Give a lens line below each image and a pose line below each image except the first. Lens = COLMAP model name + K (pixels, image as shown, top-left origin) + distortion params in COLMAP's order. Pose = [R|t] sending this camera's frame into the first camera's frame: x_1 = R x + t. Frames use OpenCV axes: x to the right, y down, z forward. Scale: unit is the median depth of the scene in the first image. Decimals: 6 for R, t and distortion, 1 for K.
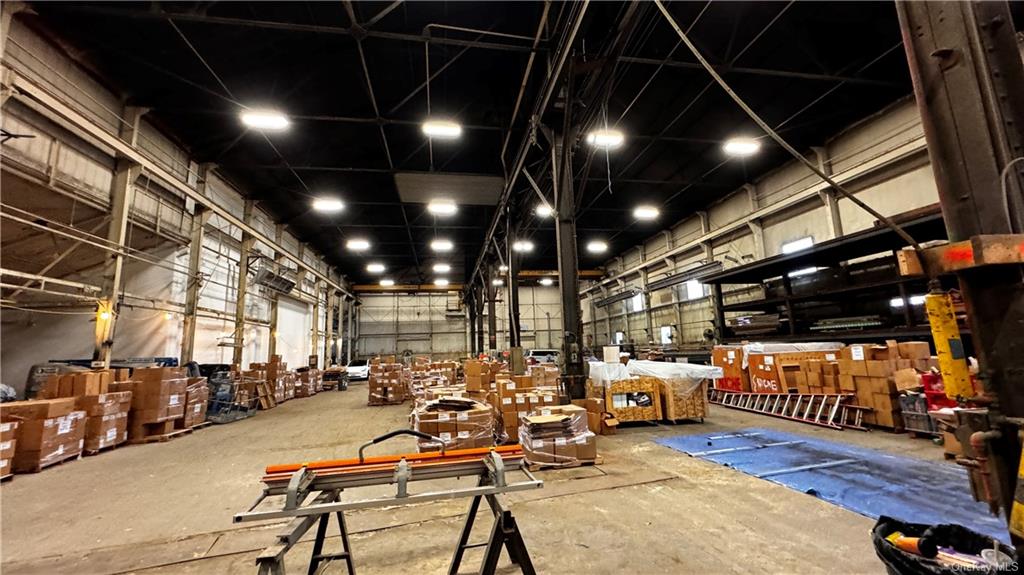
lens RADIAL K [[402.9, 0, 514.4], [0, 402.9, 369.0], [0, 0, 1]] dist [-0.000382, -0.000060]
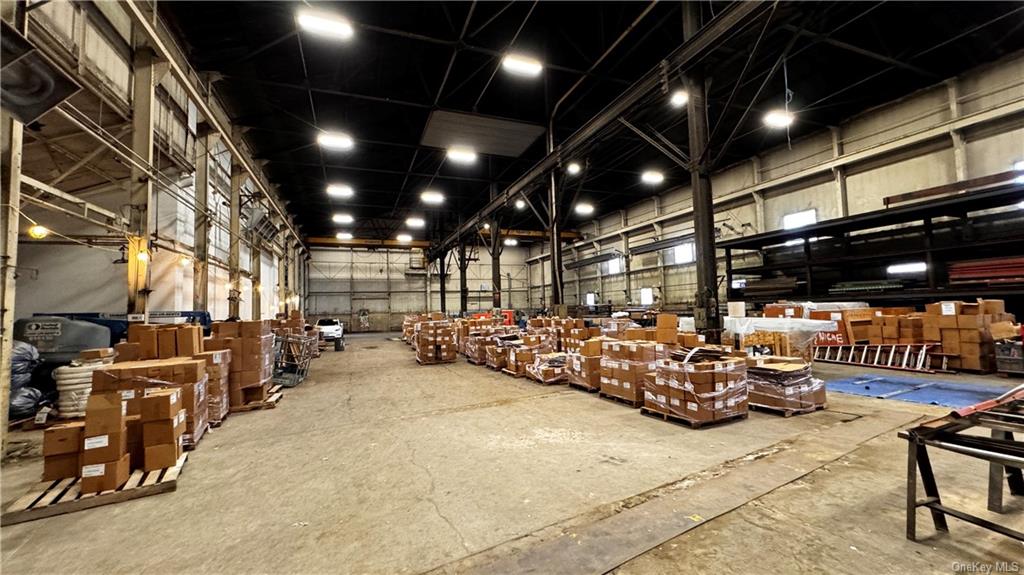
lens RADIAL K [[387.9, 0, 509.3], [0, 387.9, 363.9], [0, 0, 1]] dist [0.000186, -0.000083]
pose [[0.980079, -0.019106, 0.197688, -0.295902], [0.002101, 0.996304, 0.085875, 0.009638], [-0.198598, -0.083749, 0.976496, 0.058304]]
